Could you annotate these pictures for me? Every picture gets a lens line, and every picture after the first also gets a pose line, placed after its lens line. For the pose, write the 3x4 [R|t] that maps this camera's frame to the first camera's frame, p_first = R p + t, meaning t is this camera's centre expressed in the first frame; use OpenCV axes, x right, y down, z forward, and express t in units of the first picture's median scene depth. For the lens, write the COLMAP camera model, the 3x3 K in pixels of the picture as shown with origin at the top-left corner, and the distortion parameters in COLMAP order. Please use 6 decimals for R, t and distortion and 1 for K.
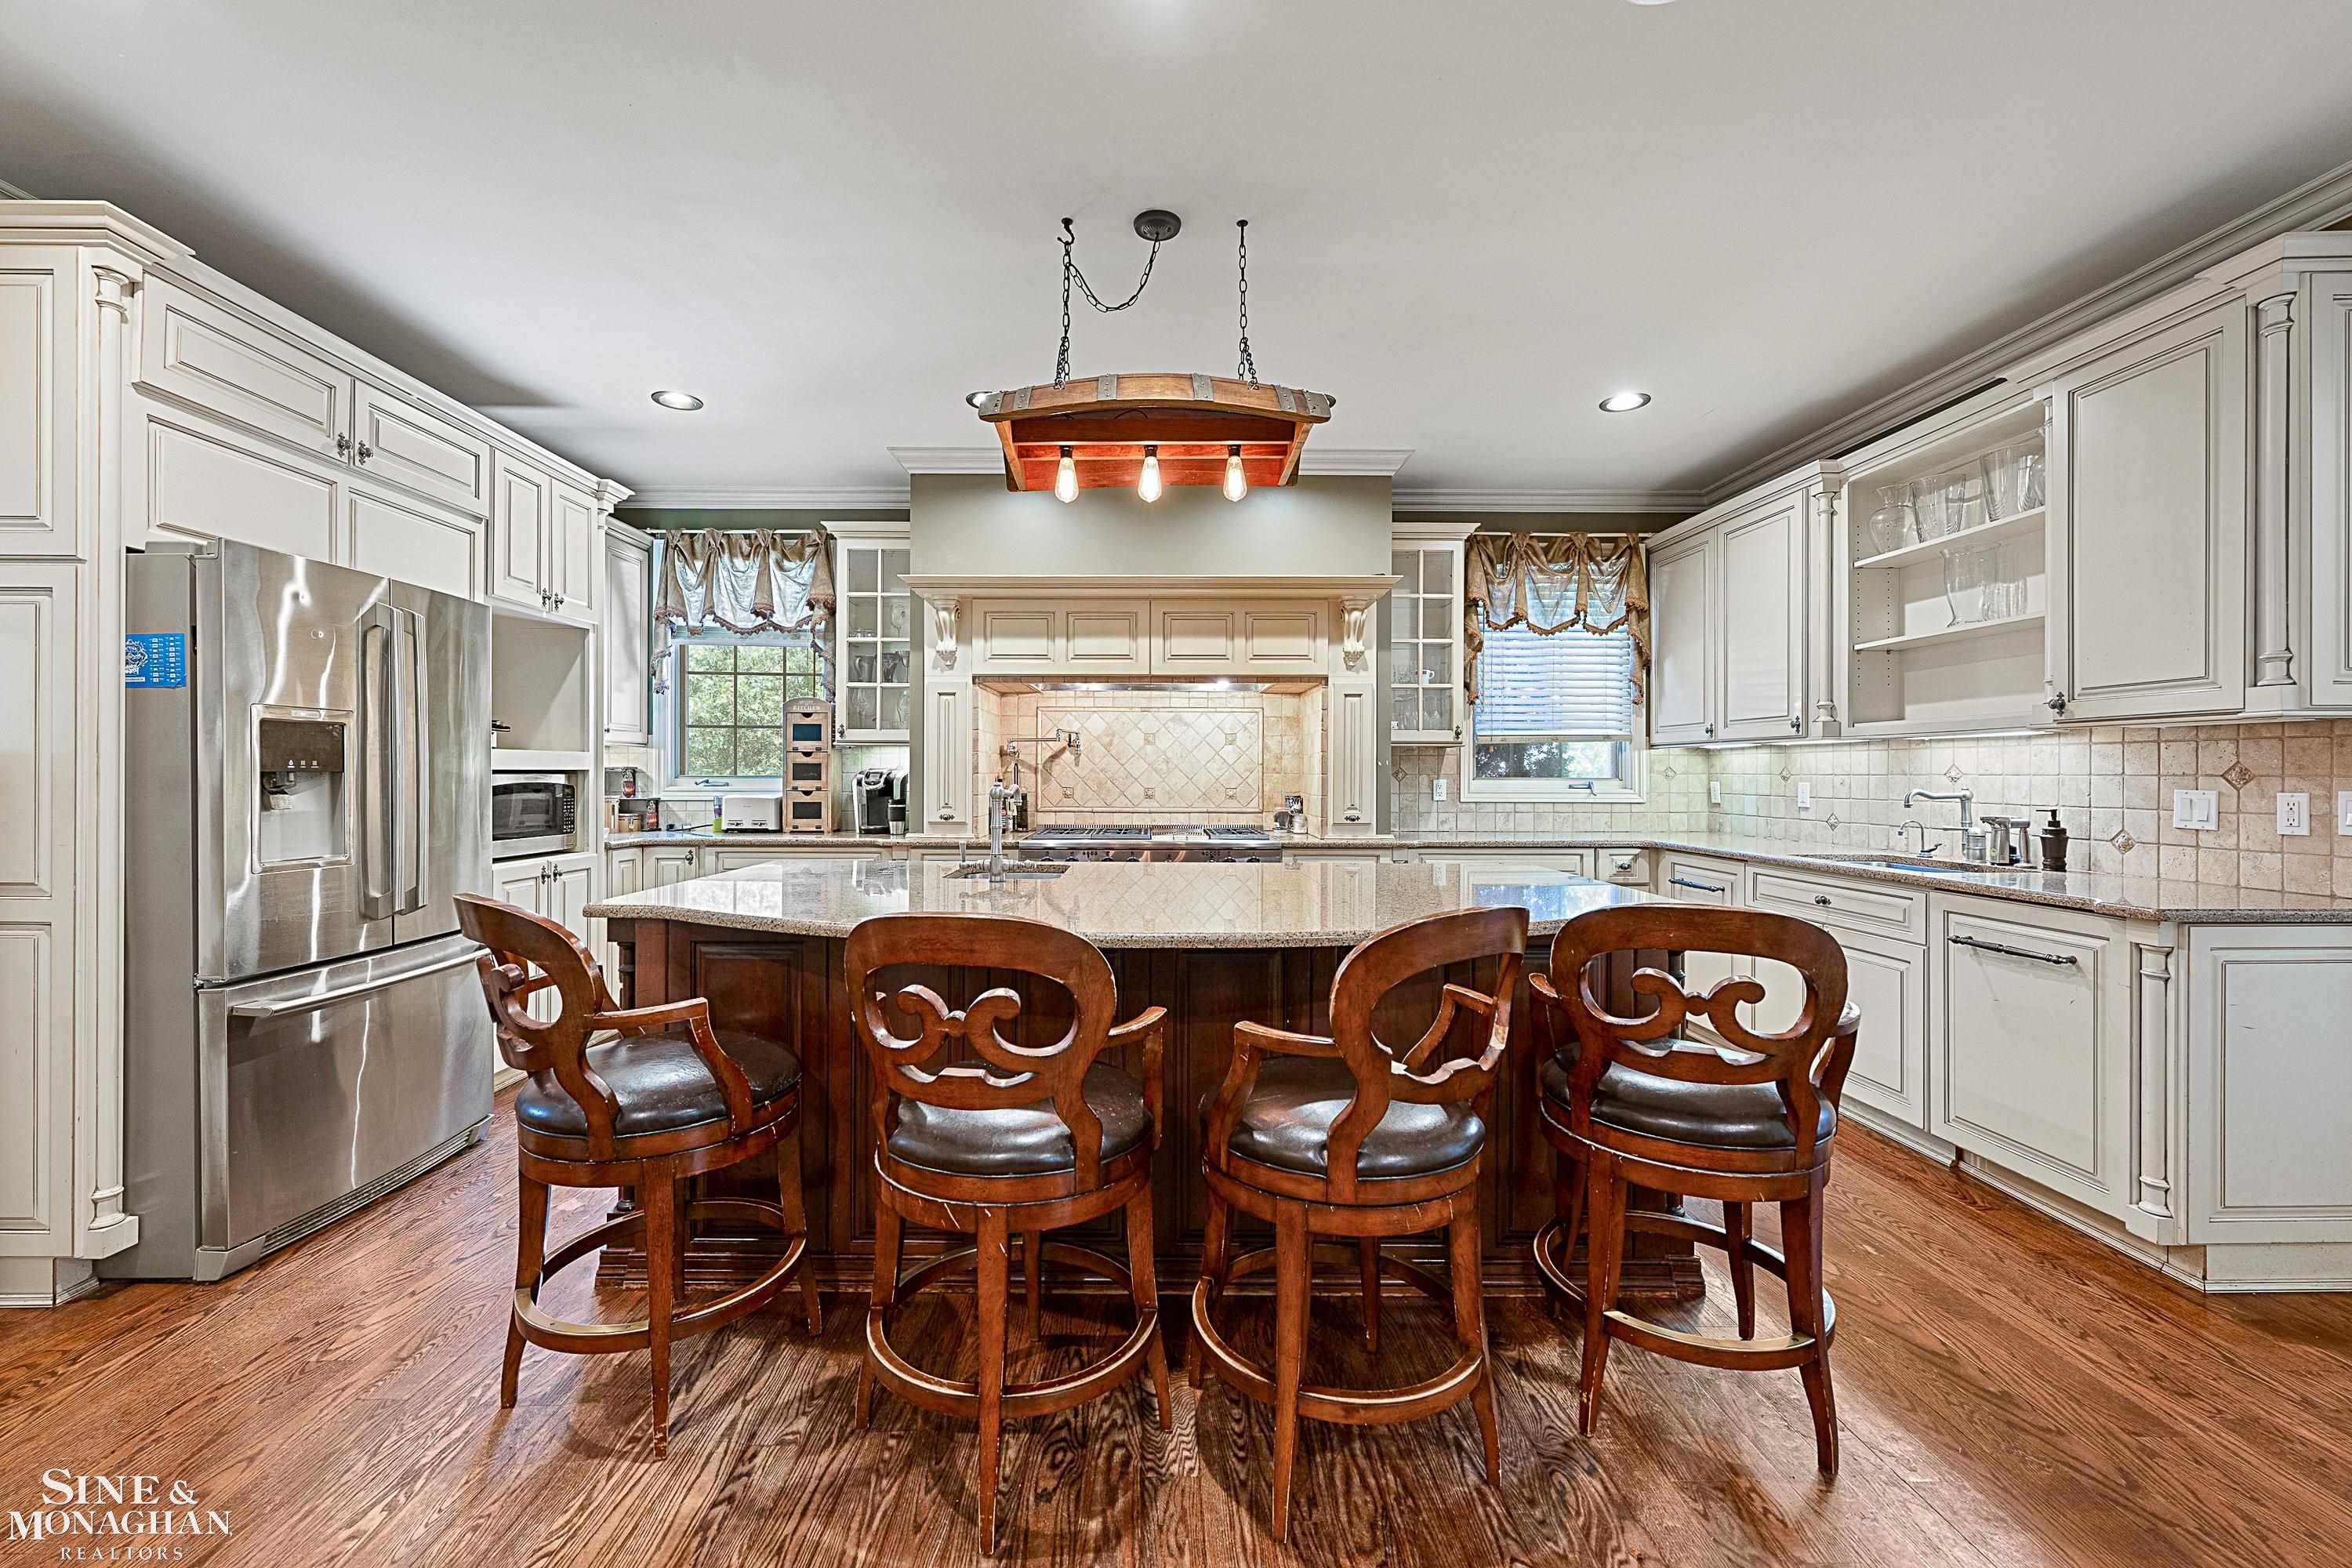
lens RADIAL K [[928.6, 0, 1168.7], [0, 928.6, 788.2], [0, 0, 1]] dist [-0.002062, 0.000047]
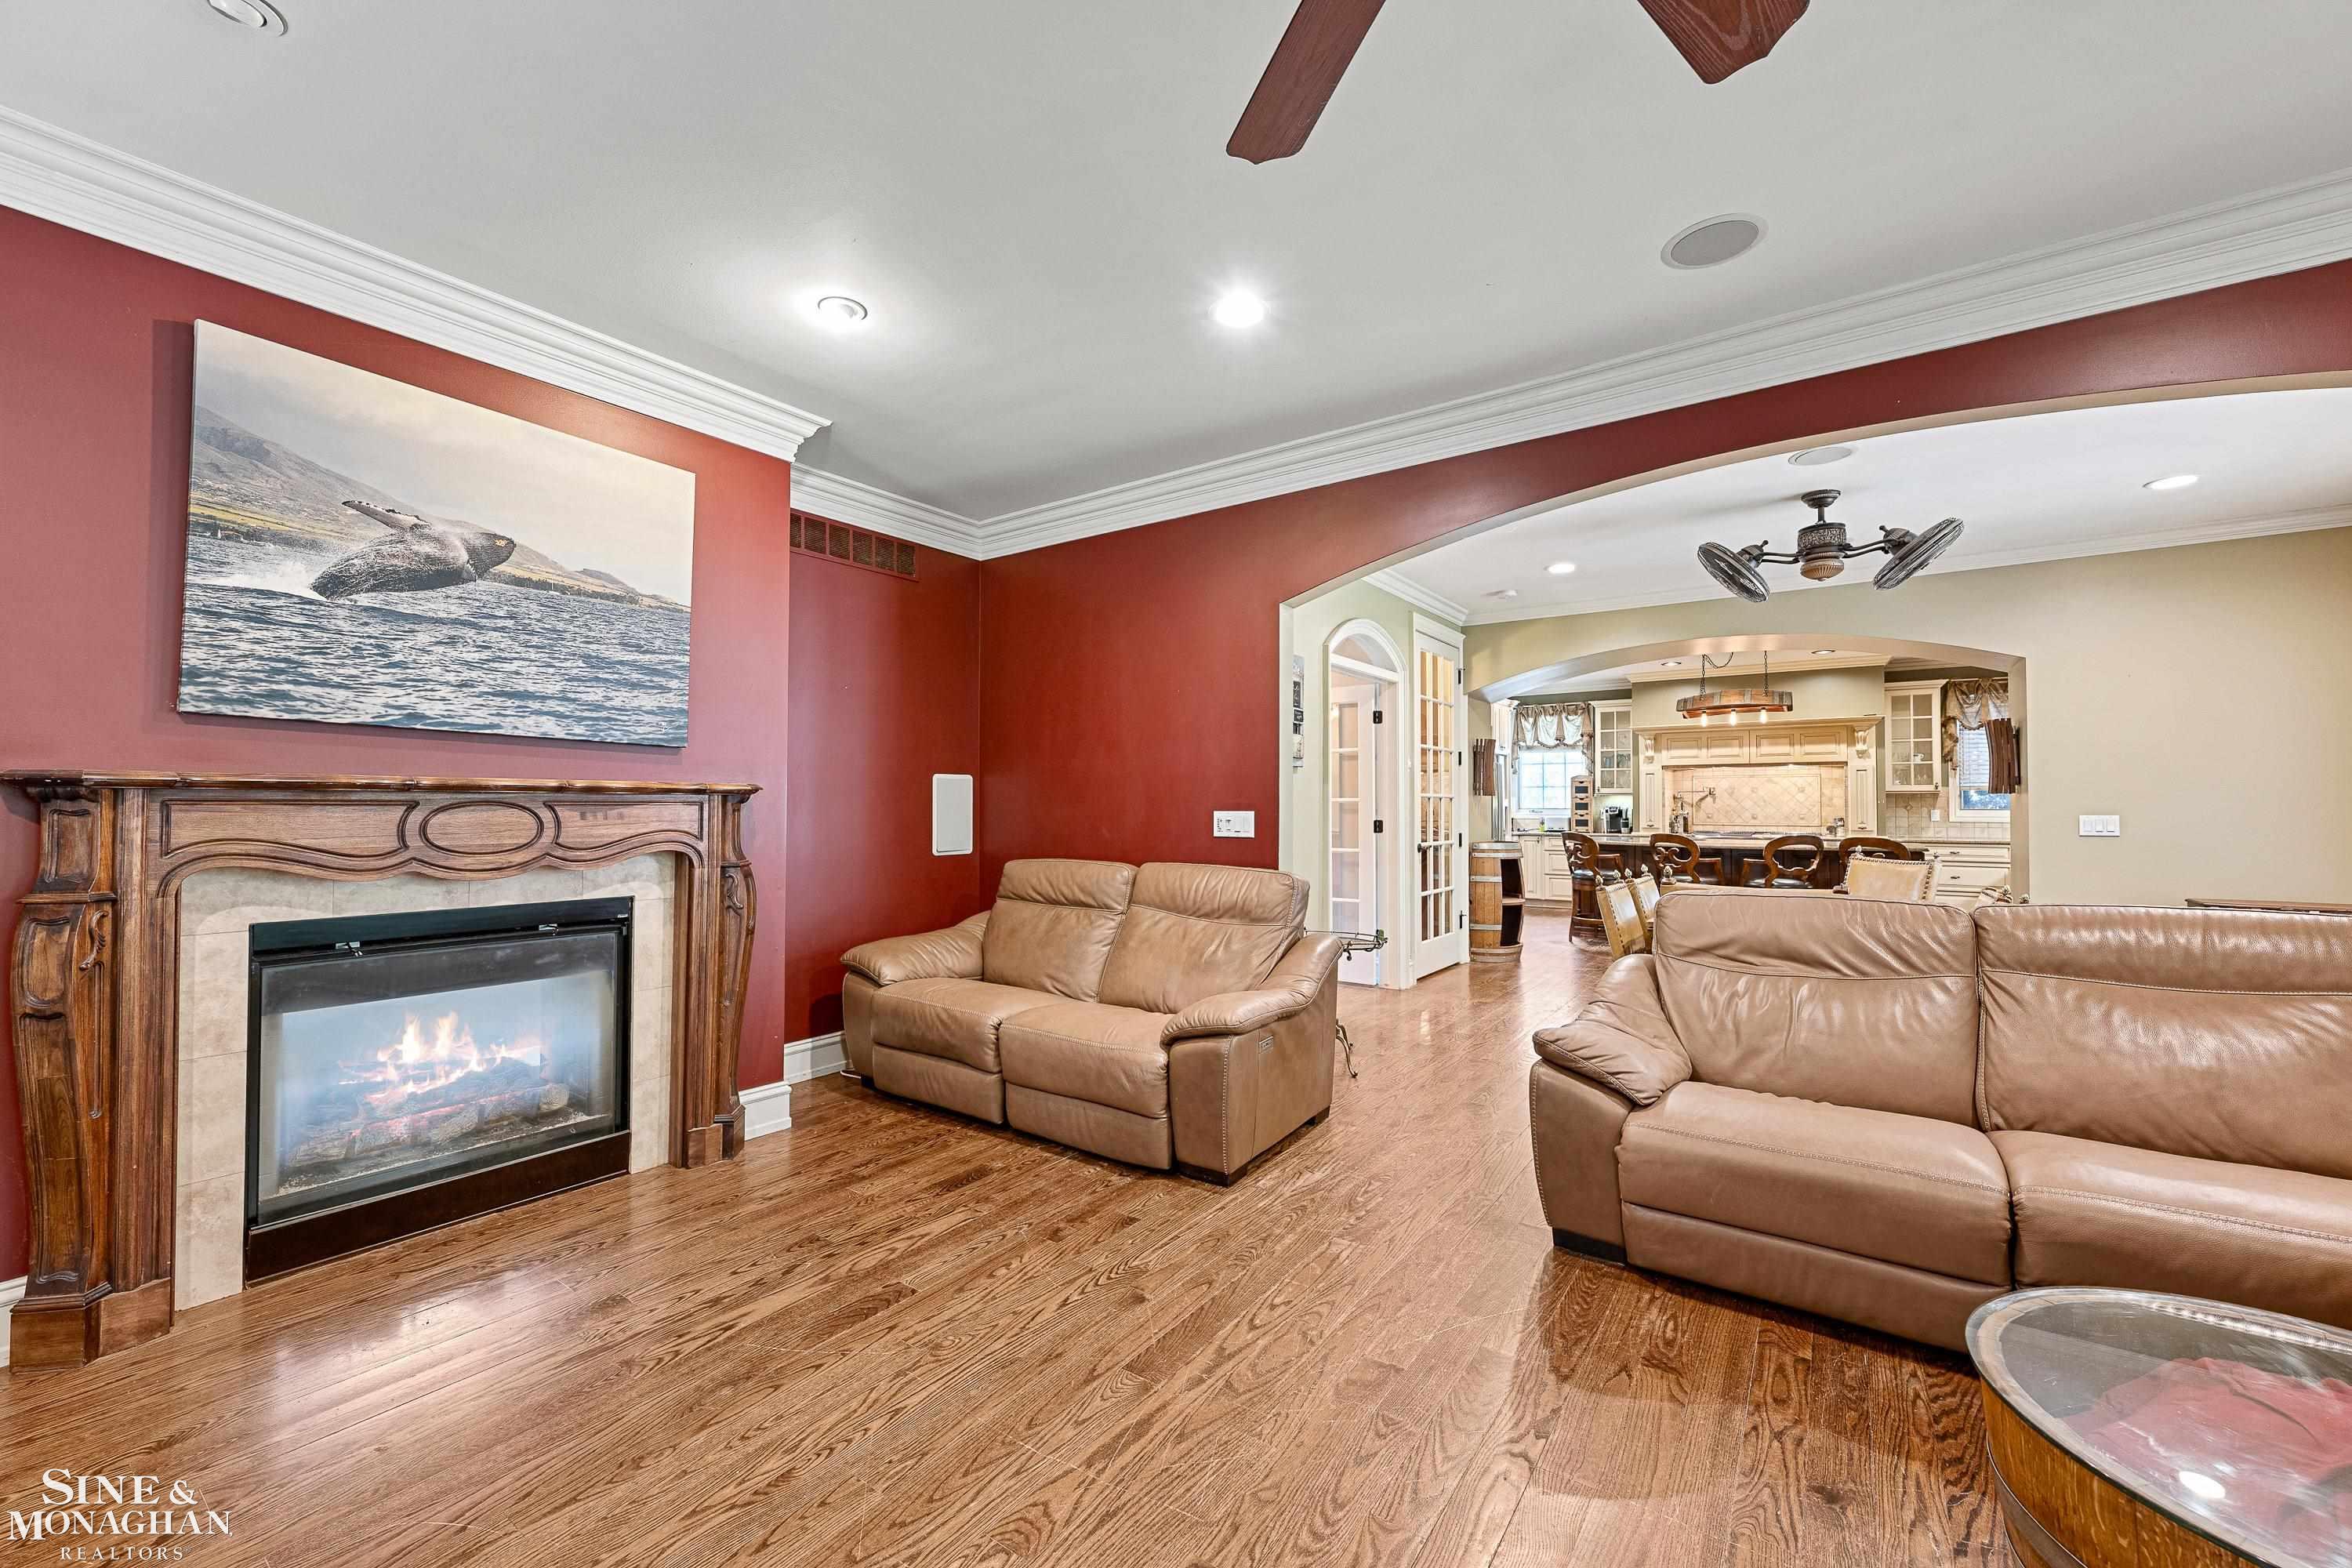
lens RADIAL K [[928.6, 0, 1168.7], [0, 928.6, 788.2], [0, 0, 1]] dist [-0.002062, 0.000047]
pose [[0.796846, -0.012990, -0.604043, 0.201219], [-0.005870, 0.999555, -0.029239, 0.011145], [0.604155, 0.026845, 0.796415, -1.532982]]
